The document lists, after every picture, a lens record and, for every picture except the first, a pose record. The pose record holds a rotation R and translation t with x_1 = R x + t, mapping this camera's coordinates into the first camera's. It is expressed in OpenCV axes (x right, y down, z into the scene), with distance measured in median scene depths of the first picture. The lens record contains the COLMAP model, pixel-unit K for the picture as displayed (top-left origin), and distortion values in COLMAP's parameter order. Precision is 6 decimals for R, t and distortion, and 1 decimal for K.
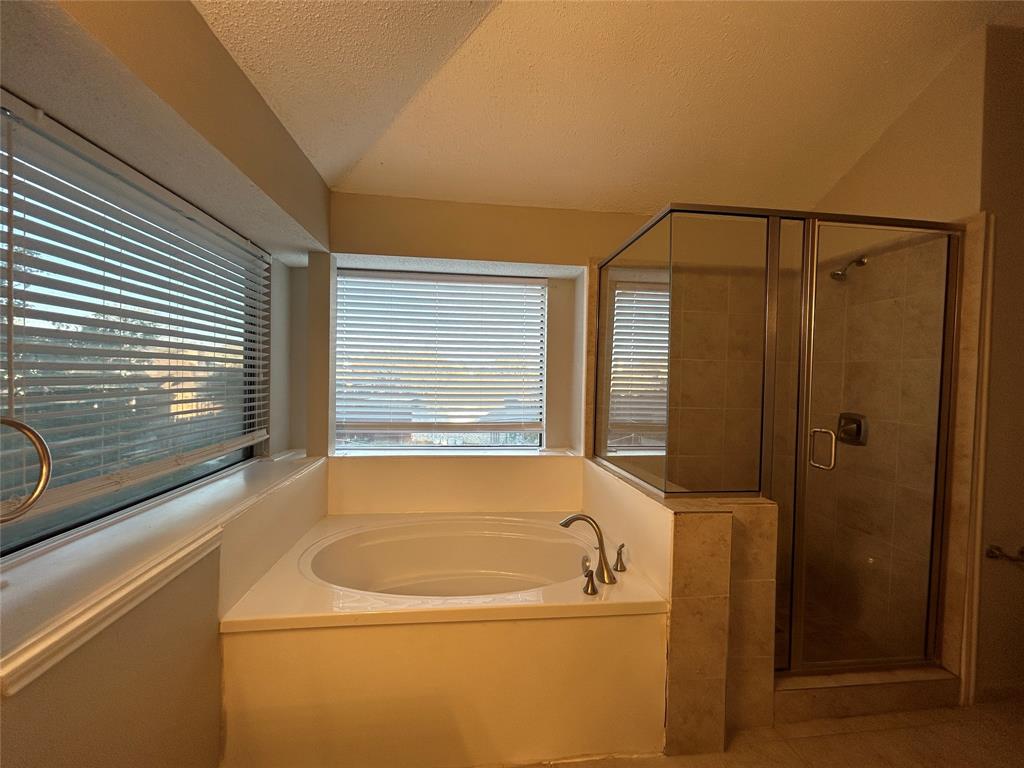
lens RADIAL K [[415.1, 0, 512.0], [0, 415.1, 384.0], [0, 0, 1]] dist [-0.001438, -0.000118]
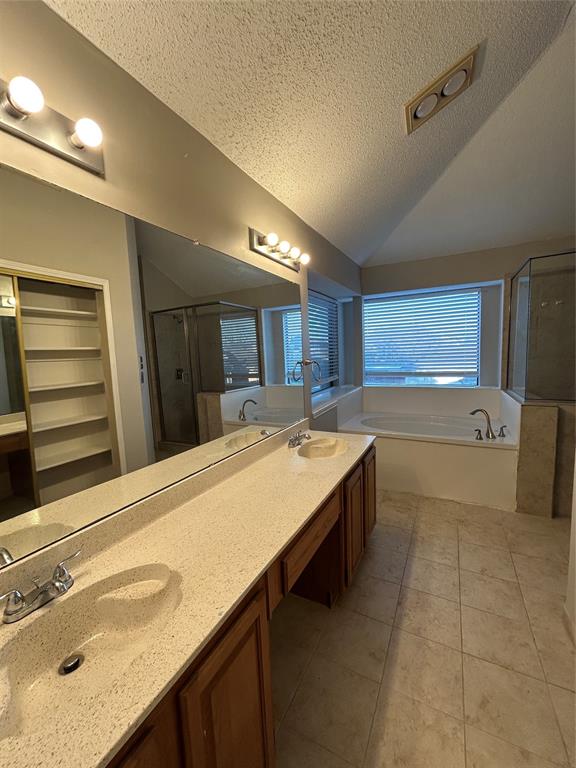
lens RADIAL K [[311.3, 0, 288.0], [0, 311.3, 384.0], [0, 0, 1]] dist [-0.001438, -0.000118]
pose [[0.821504, 0.008585, -0.570139, 0.196168], [0.040777, 0.996442, 0.073759, 0.019960], [0.568743, -0.083842, 0.818231, -0.637962]]
